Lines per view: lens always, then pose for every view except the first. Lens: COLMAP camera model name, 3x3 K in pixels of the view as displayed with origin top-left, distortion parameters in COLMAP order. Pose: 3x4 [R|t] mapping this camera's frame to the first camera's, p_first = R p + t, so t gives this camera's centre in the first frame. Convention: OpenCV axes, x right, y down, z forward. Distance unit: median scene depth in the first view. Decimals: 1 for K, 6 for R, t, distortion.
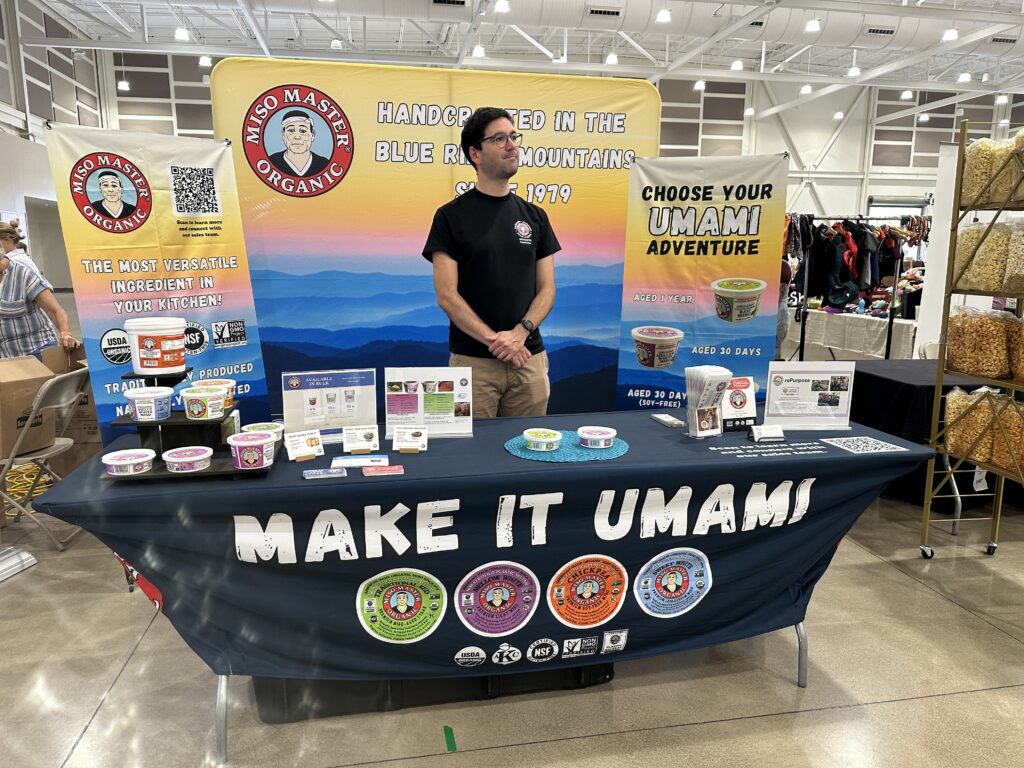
lens RADIAL K [[709.4, 0, 512.0], [0, 709.4, 384.0], [0, 0, 1]] dist [-0.026763, -0.003057]
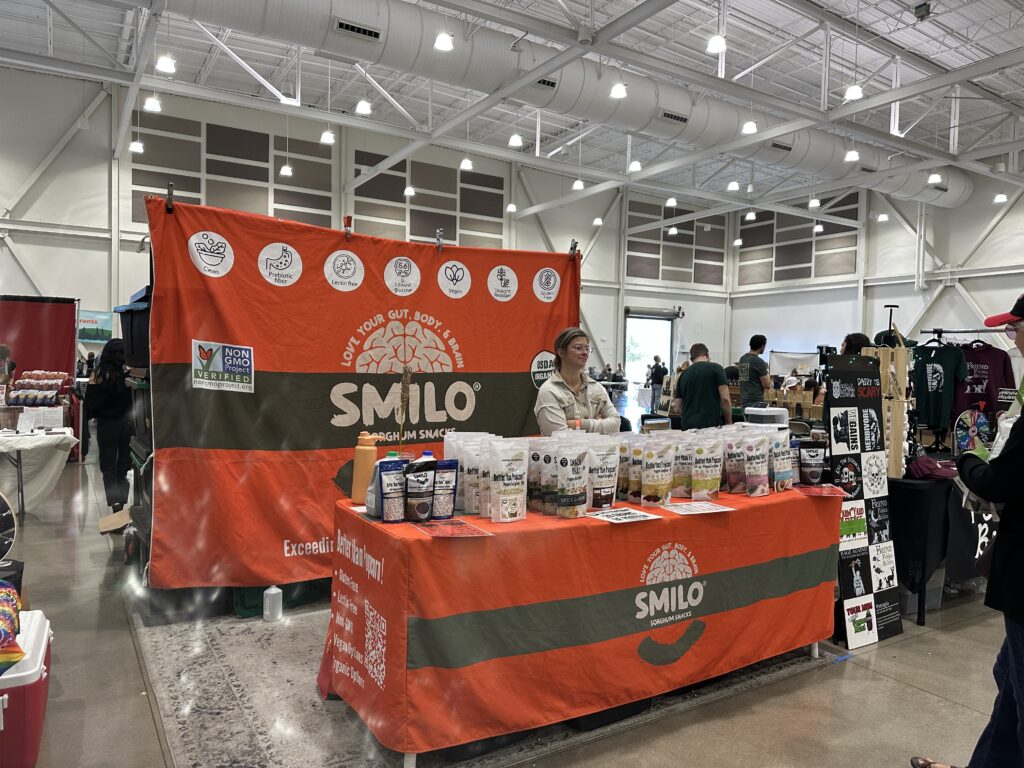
lens RADIAL K [[709.4, 0, 512.0], [0, 709.4, 384.0], [0, 0, 1]] dist [-0.026763, -0.003057]
pose [[0.929177, 0.005149, 0.369600, 0.009022], [0.049957, 0.988980, -0.139369, -0.040531], [-0.366245, 0.147962, 0.918680, 0.204689]]
